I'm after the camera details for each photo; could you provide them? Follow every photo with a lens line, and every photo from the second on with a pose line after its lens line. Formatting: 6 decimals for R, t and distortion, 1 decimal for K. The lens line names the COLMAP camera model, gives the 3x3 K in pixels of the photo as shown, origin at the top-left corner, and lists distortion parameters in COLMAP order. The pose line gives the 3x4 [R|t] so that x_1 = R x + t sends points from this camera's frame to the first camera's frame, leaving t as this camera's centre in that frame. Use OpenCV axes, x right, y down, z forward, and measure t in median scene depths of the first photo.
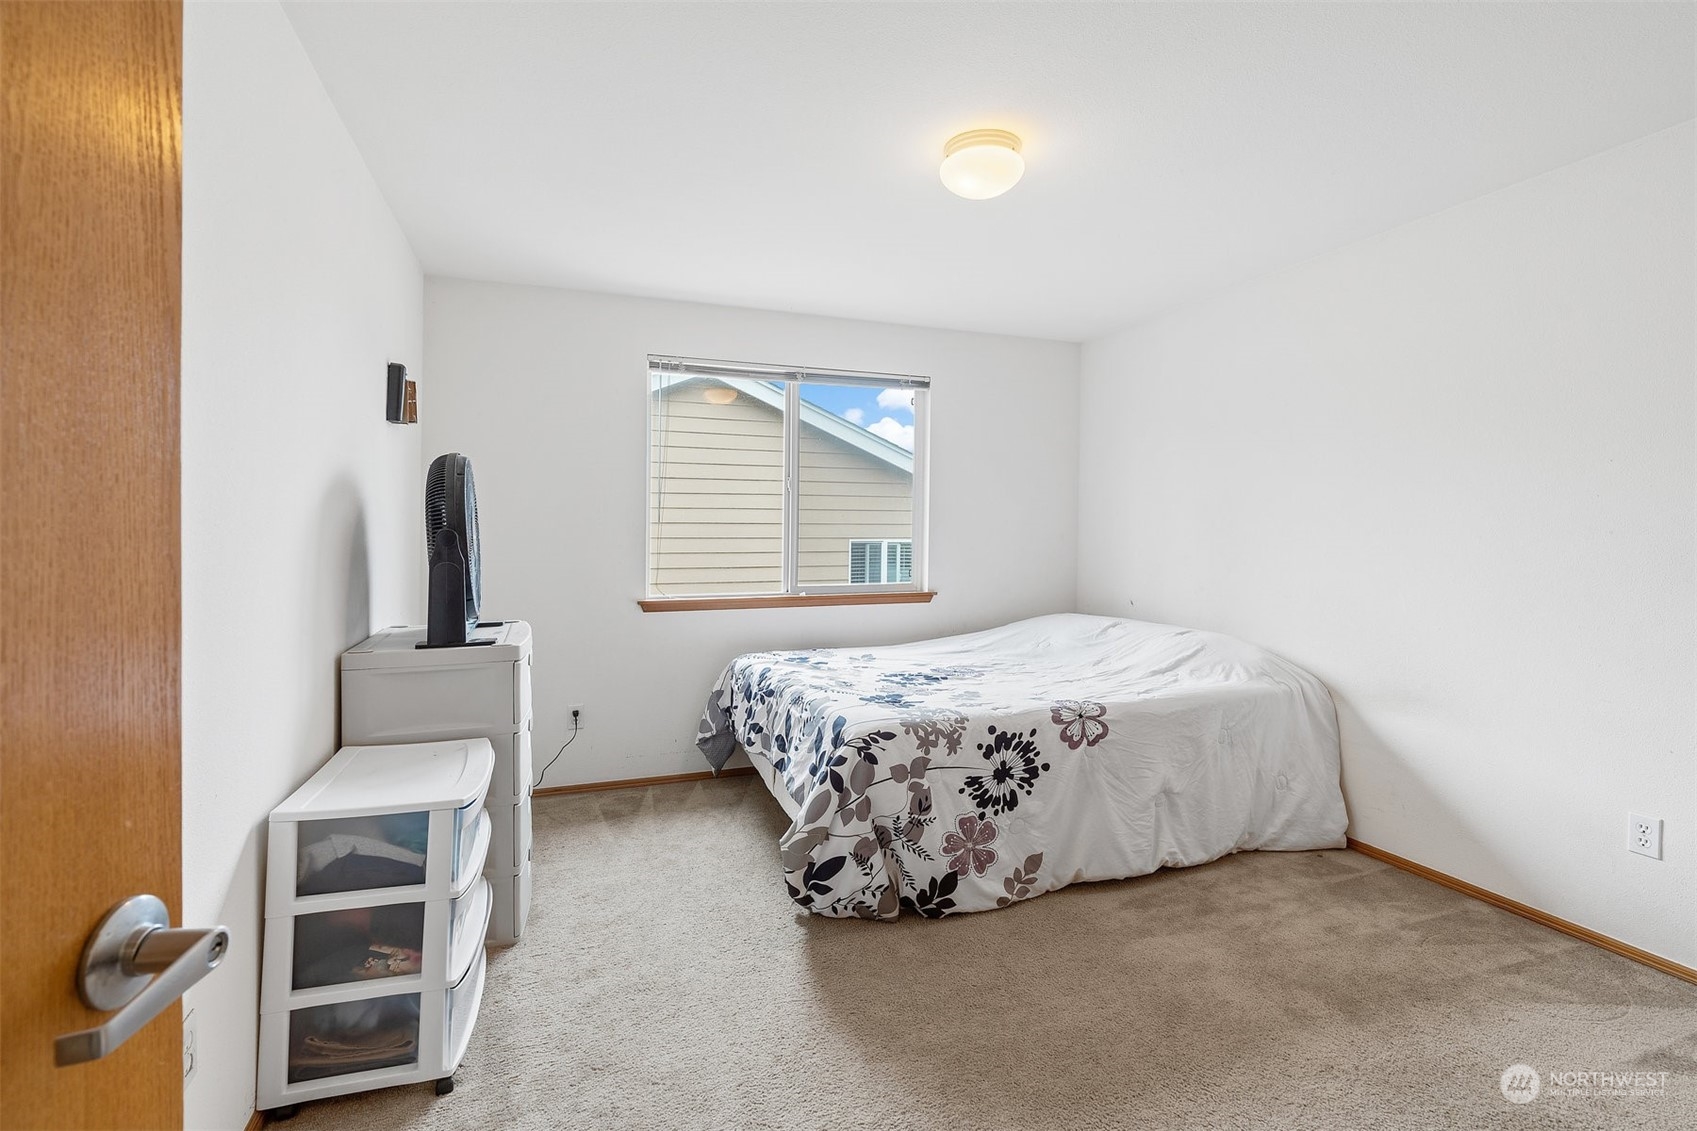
lens RADIAL K [[774.3, 0, 839.8], [0, 774.3, 572.0], [0, 0, 1]] dist [-0.012834, 0.002280]
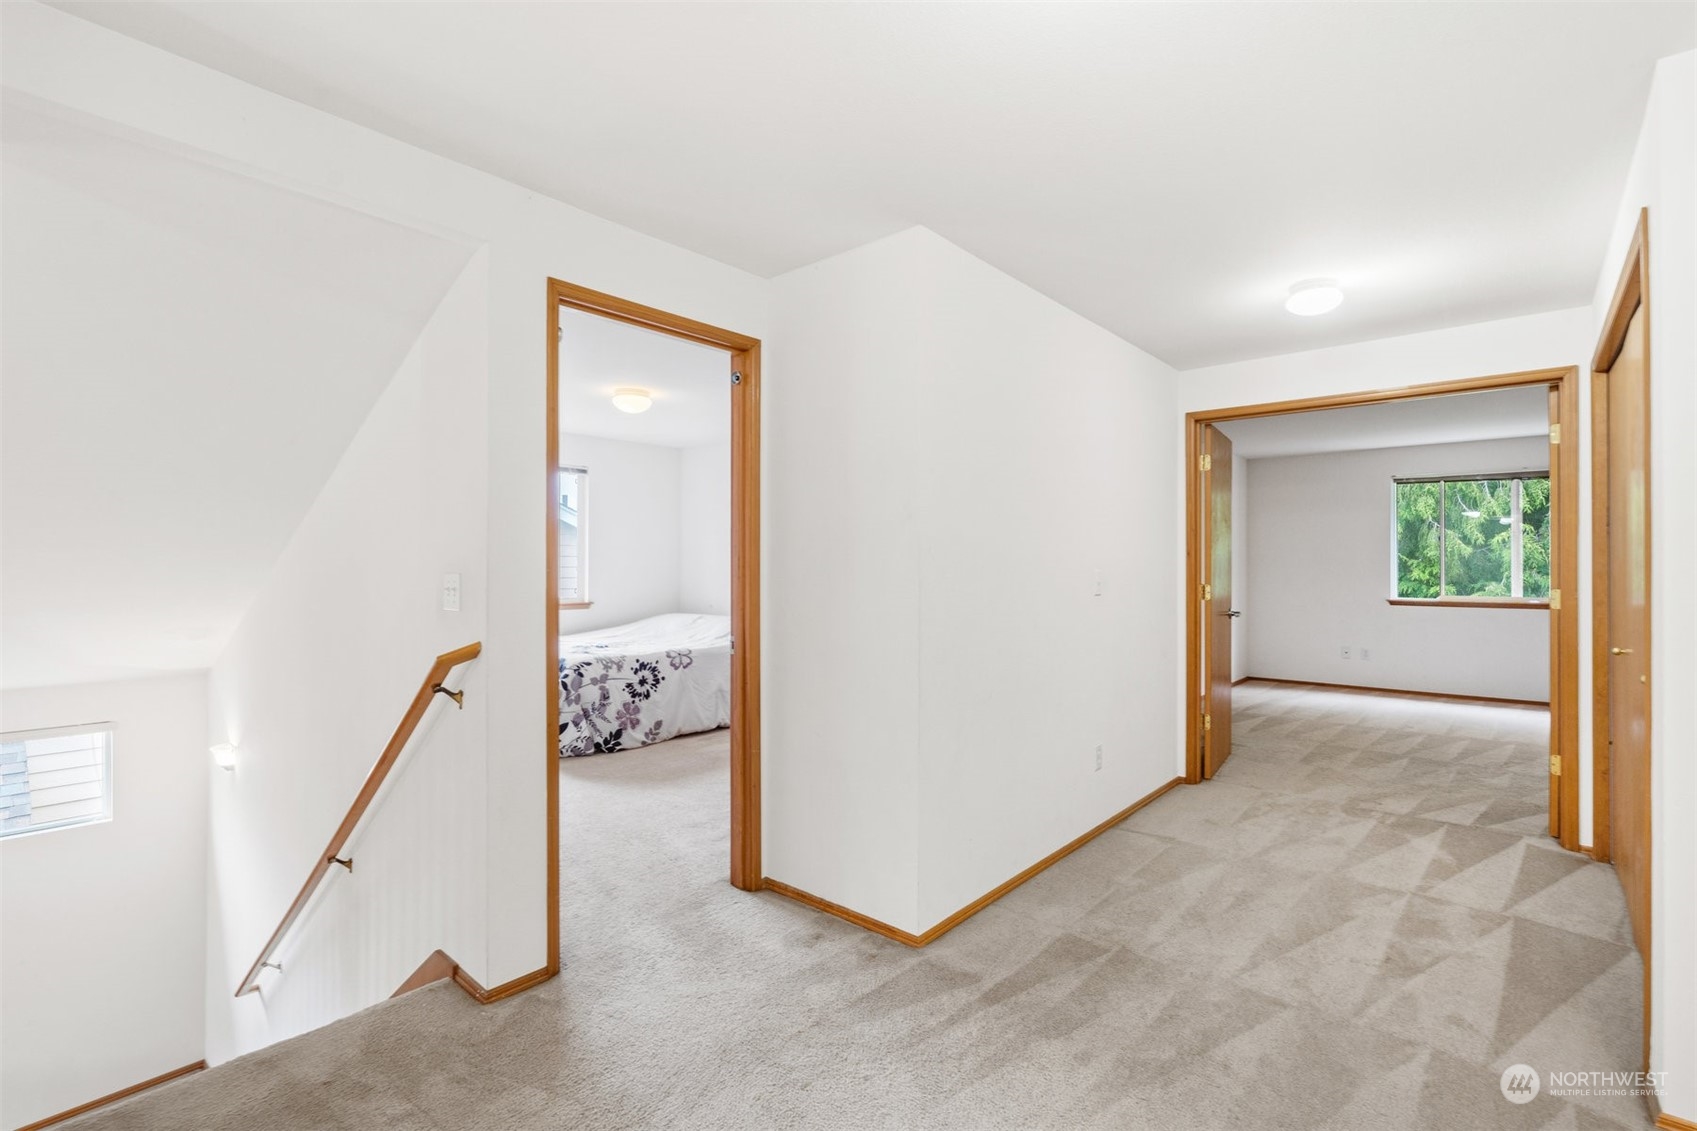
lens RADIAL K [[774.3, 0, 841.1], [0, 774.3, 582.5], [0, 0, 1]] dist [-0.012834, 0.002280]
pose [[0.882894, -0.006051, 0.469534, -0.305481], [0.015558, 0.999745, -0.016371, 0.034920], [-0.469315, 0.021759, 0.882763, -1.136956]]
